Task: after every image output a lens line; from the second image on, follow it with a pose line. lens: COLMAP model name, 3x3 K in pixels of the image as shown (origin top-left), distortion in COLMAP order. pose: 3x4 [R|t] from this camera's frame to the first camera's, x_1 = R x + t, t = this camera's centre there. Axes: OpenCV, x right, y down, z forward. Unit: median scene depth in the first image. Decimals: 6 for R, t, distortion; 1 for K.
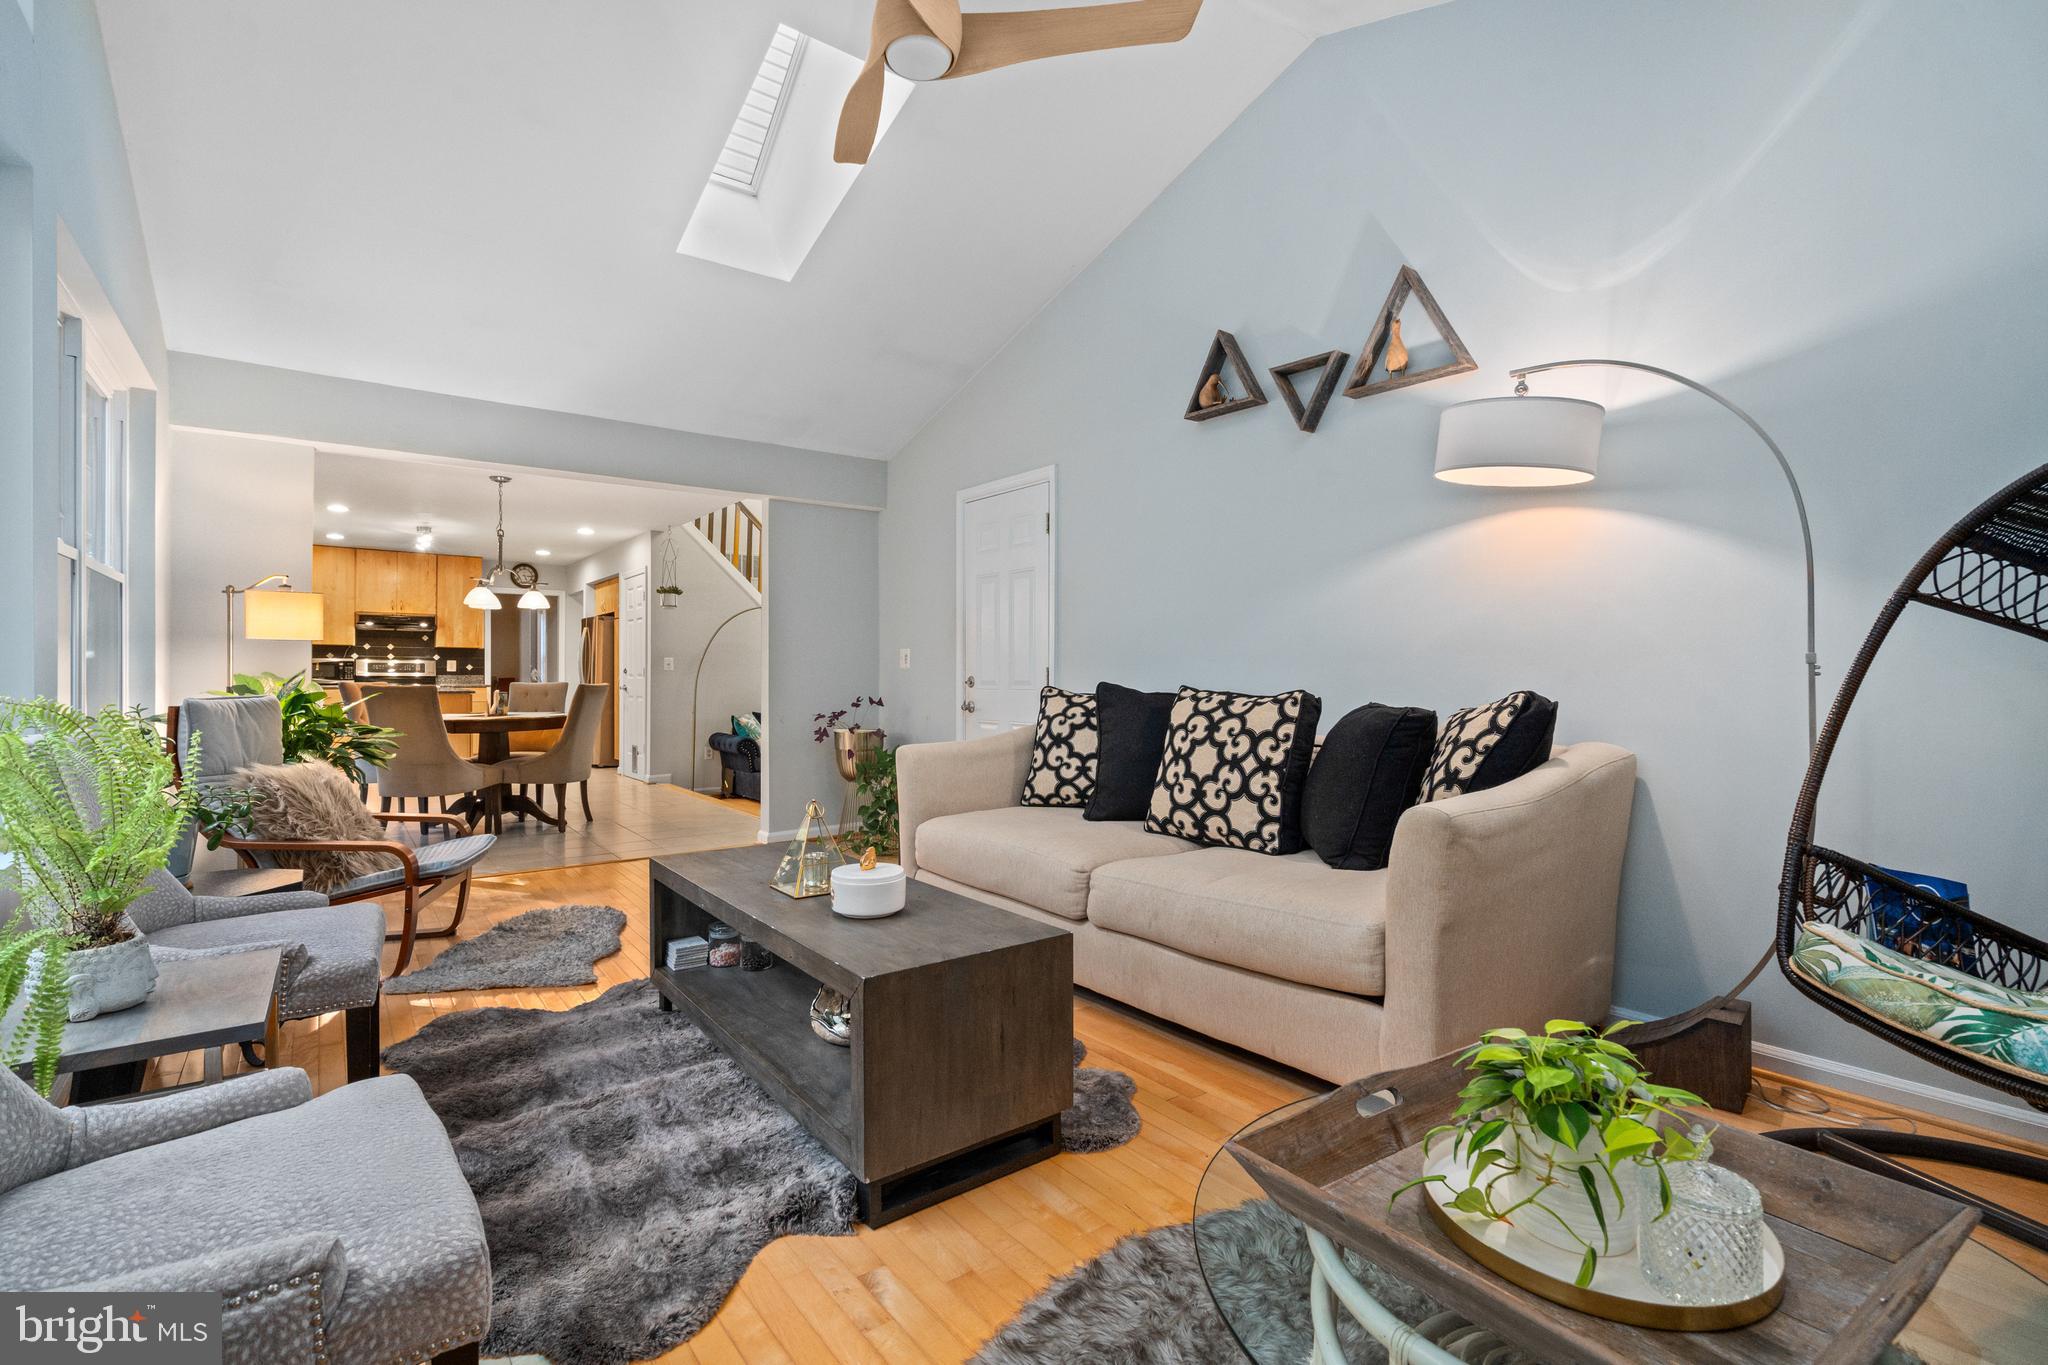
lens RADIAL K [[931.9, 0, 1024.8], [0, 931.9, 684.7], [0, 0, 1]] dist [-0.002751, 0.001270]
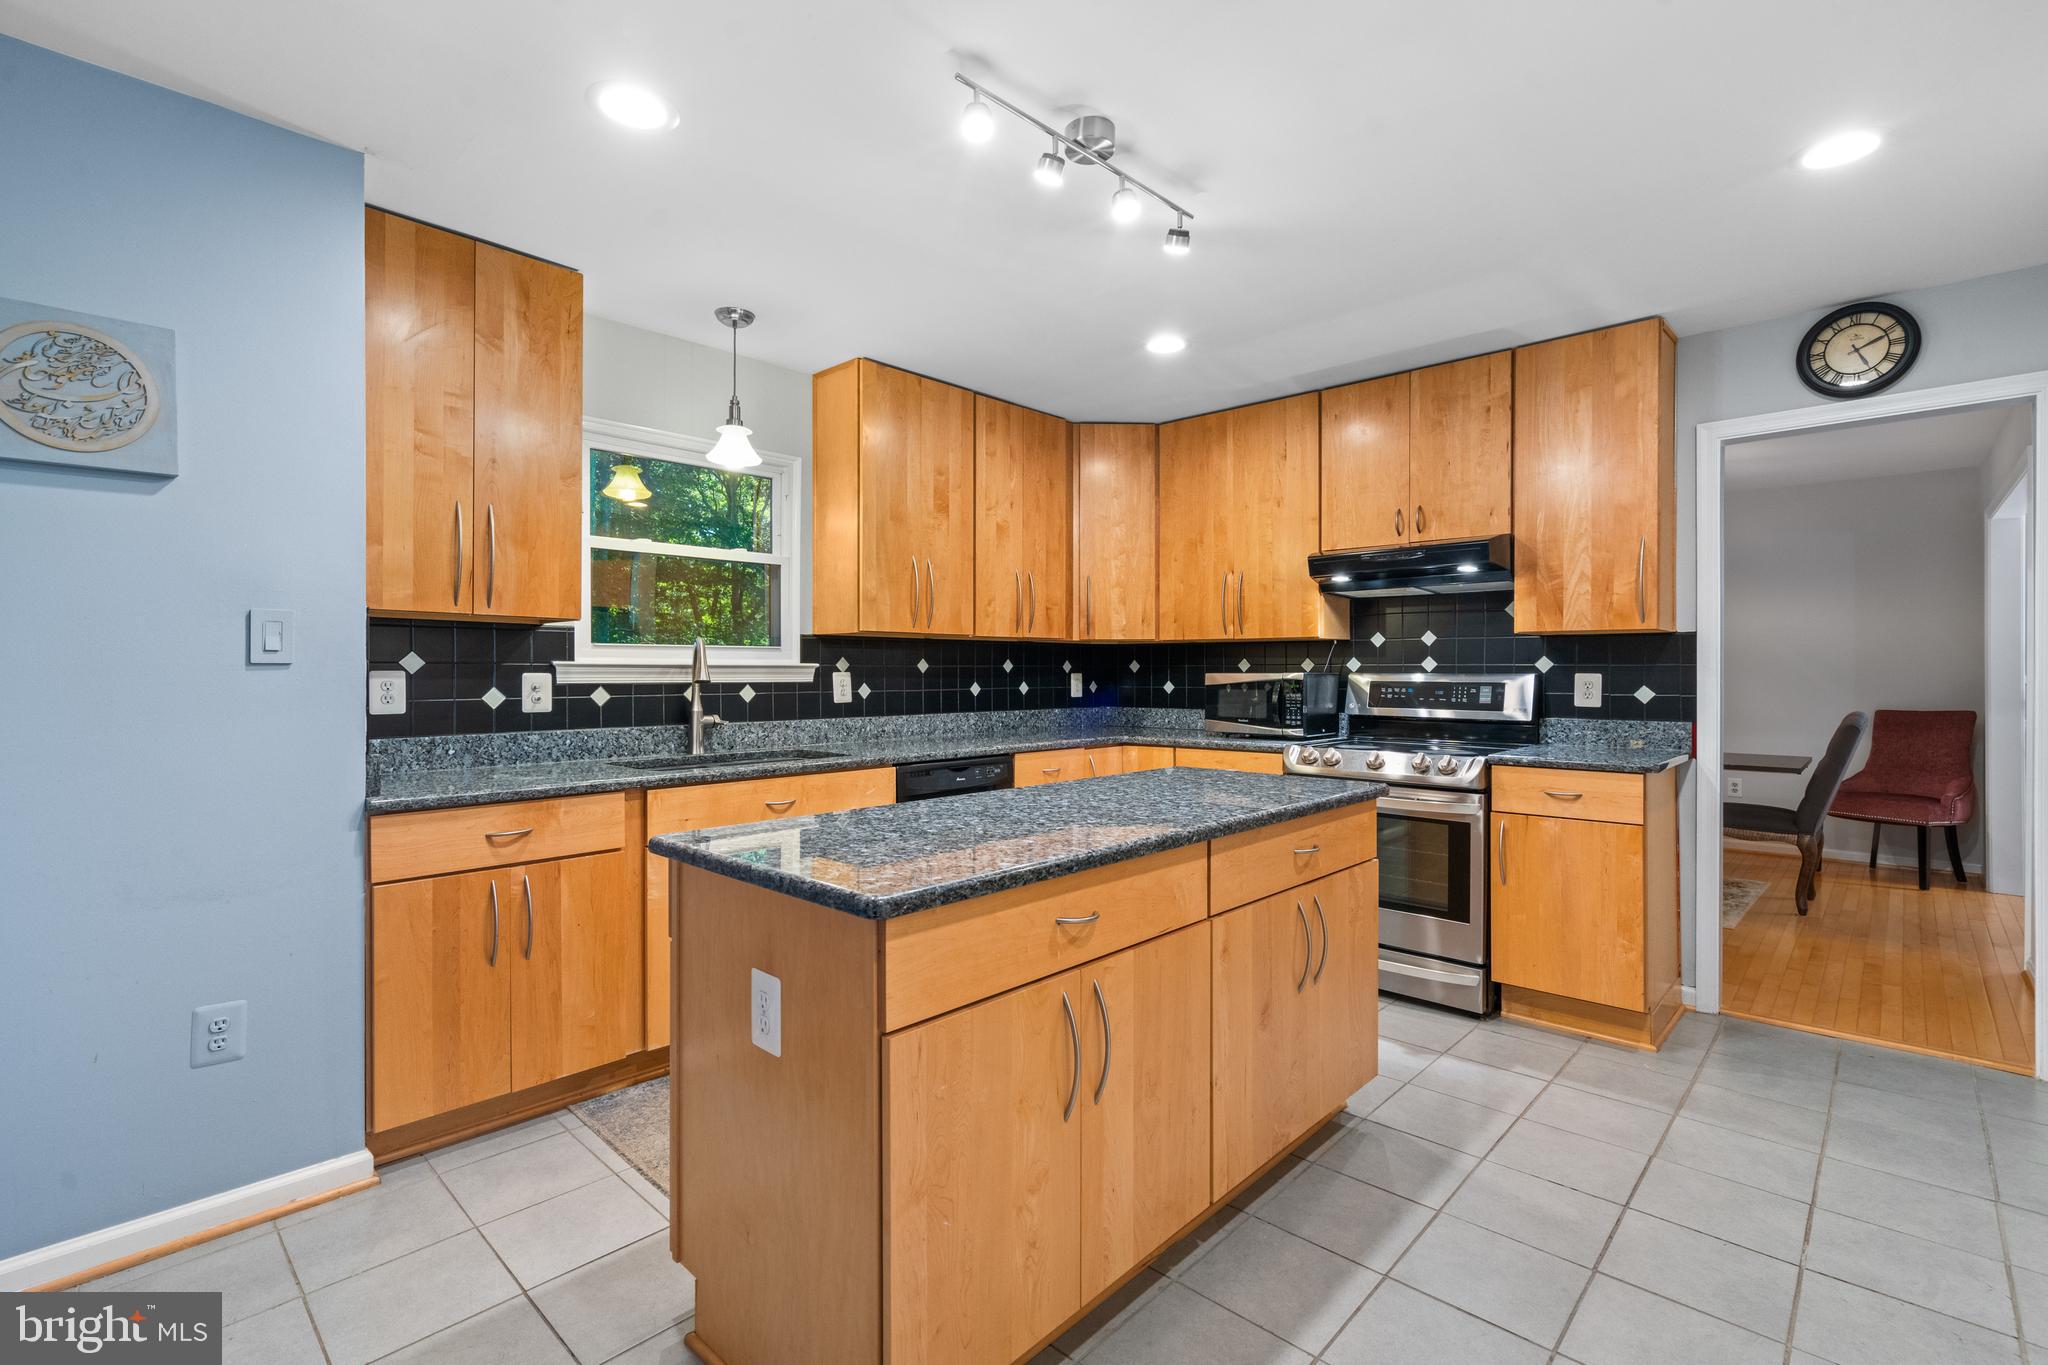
lens RADIAL K [[931.9, 0, 1027.1], [0, 931.9, 675.8], [0, 0, 1]] dist [-0.002751, 0.001270]
pose [[0.164320, -0.001926, -0.986405, -0.340724], [-0.006614, 0.999973, -0.003054, -0.023694], [0.986385, 0.007026, 0.164303, 0.783316]]
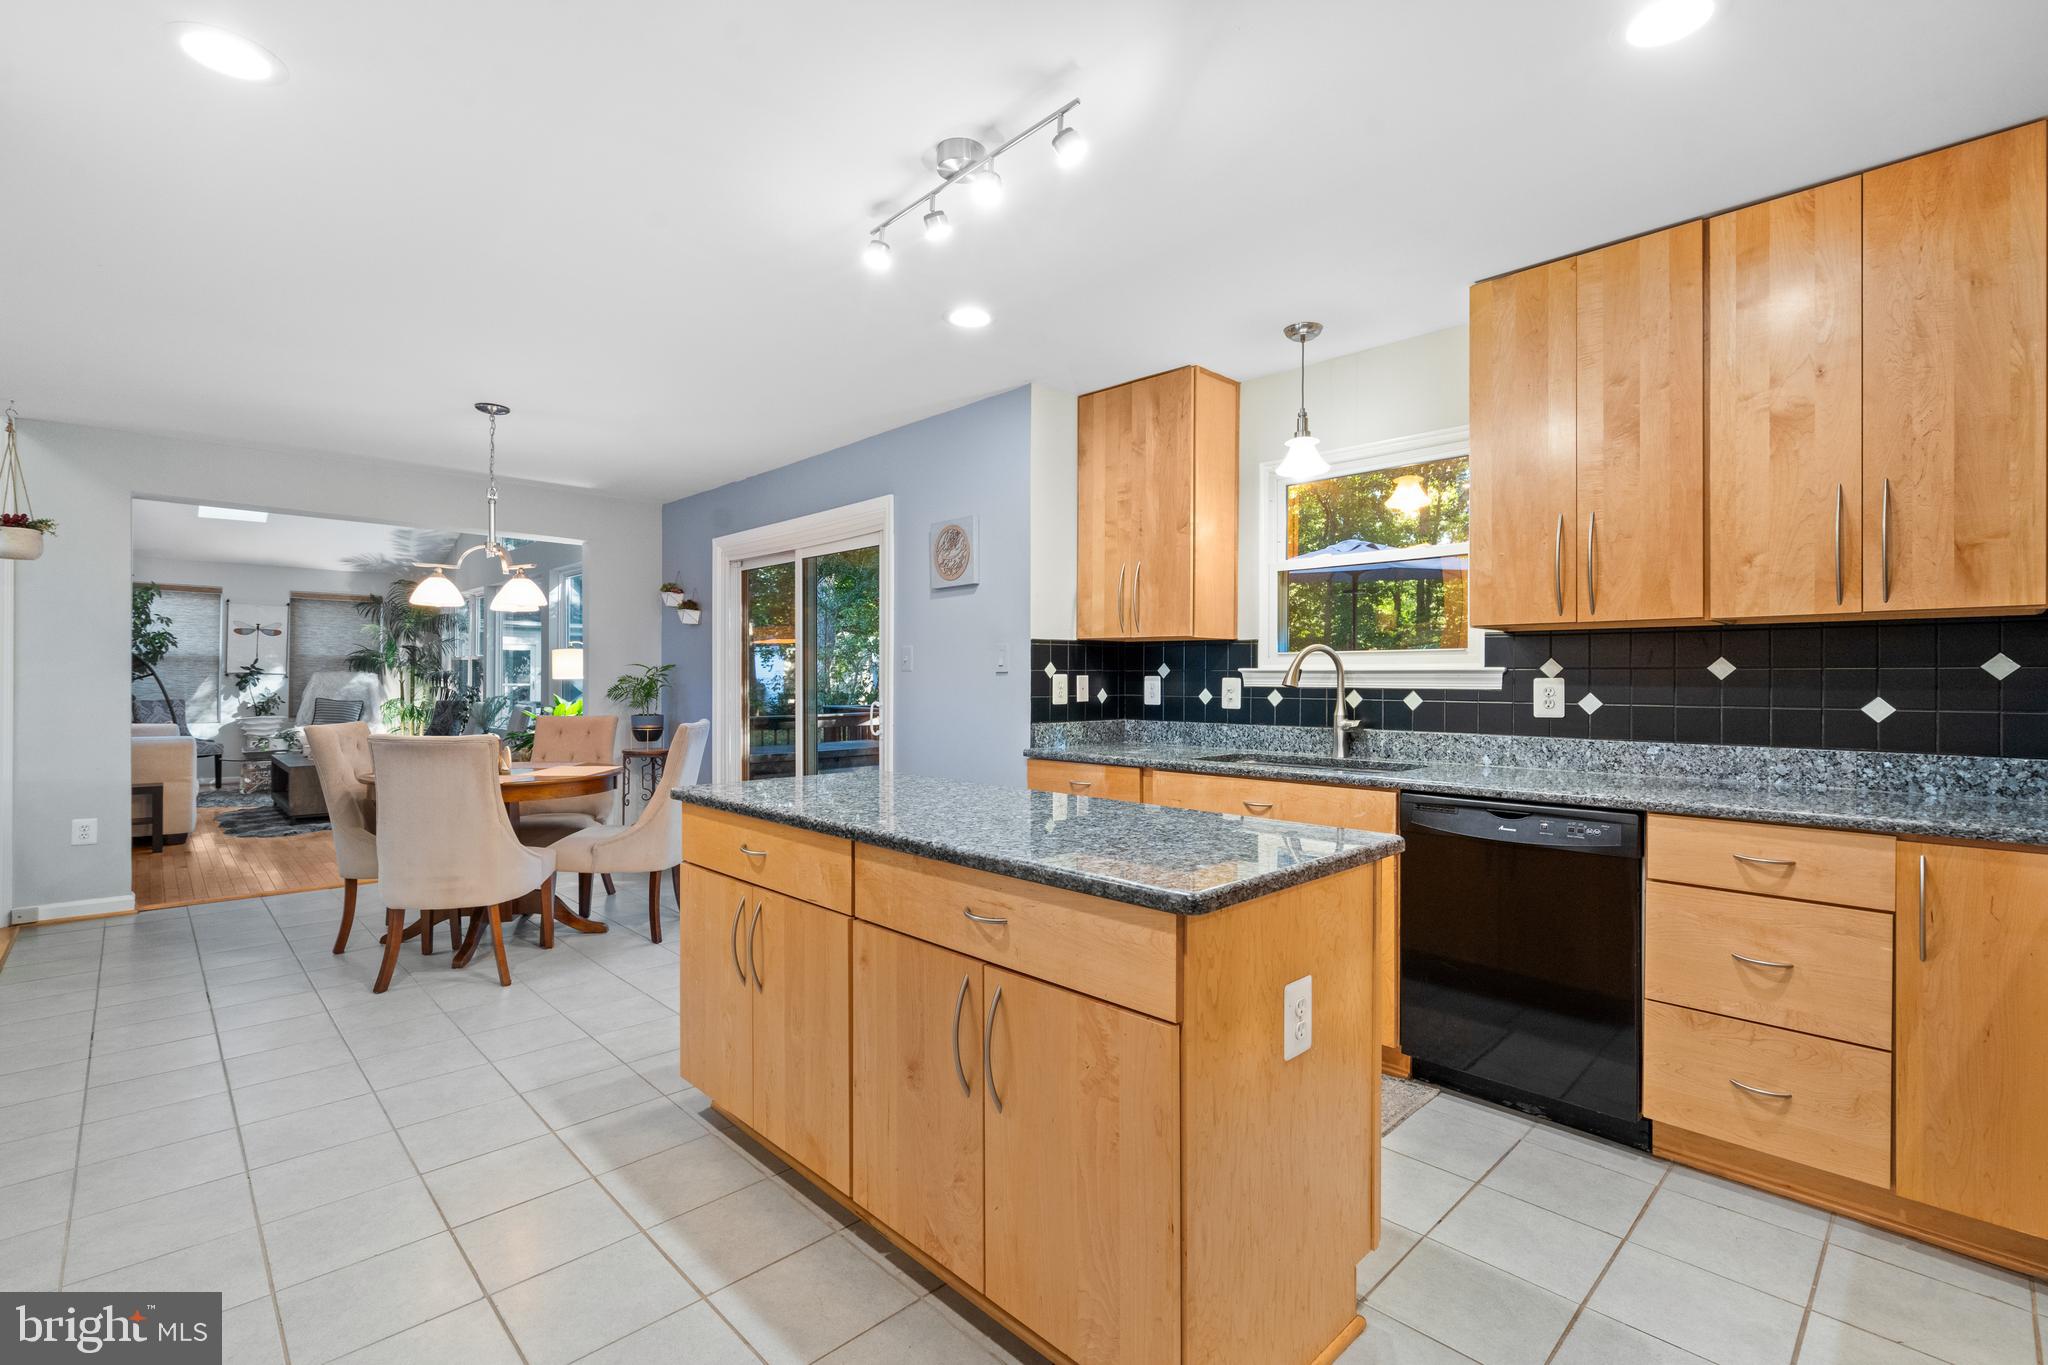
lens RADIAL K [[931.9, 0, 1029.3], [0, 931.9, 681.3], [0, 0, 1]] dist [-0.002751, 0.001270]
pose [[-0.993577, -0.007689, -0.112899, -0.527680], [-0.009047, 0.999893, 0.011520, -0.026591], [0.112798, 0.012468, -0.993540, 1.035998]]
